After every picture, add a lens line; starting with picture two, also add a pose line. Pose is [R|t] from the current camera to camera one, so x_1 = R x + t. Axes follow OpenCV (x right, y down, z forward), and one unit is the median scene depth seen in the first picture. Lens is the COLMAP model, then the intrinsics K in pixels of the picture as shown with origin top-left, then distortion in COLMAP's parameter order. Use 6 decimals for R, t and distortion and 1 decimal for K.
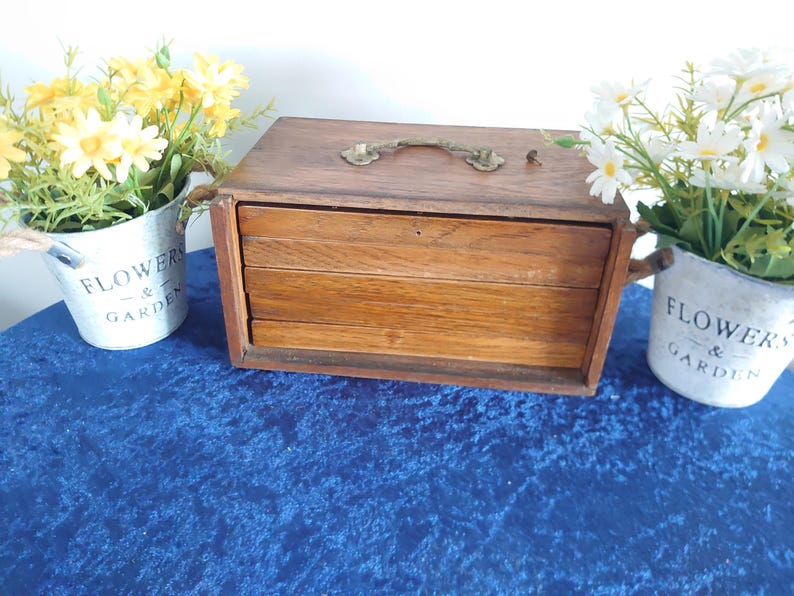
lens RADIAL K [[643.6, 0, 395.0], [0, 643.6, 279.6], [0, 0, 1]] dist [-0.049043, 0.013674]
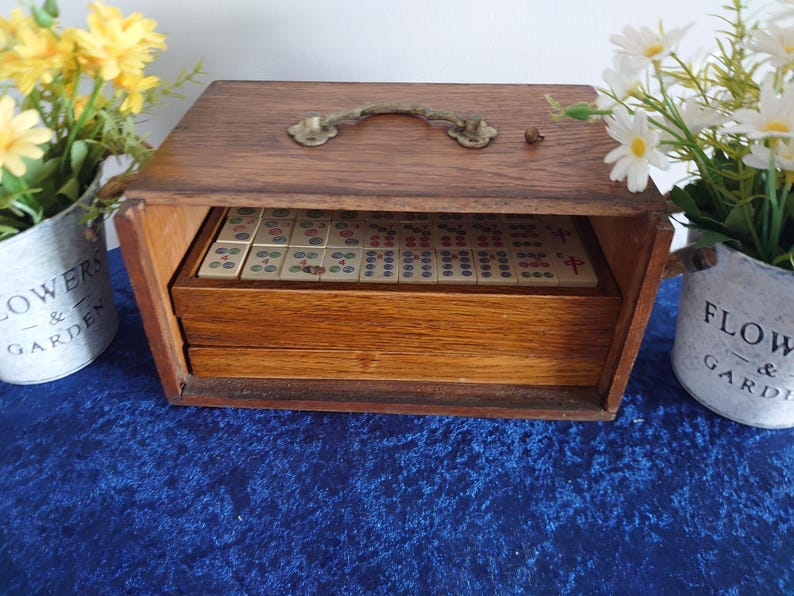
lens RADIAL K [[643.6, 0, 395.0], [0, 643.6, 279.6], [0, 0, 1]] dist [-0.049043, 0.013674]
pose [[0.998714, -0.044272, 0.024708, 0.019207], [0.041643, 0.994283, 0.098320, -0.093779], [-0.028920, -0.097165, 0.994848, 0.217361]]
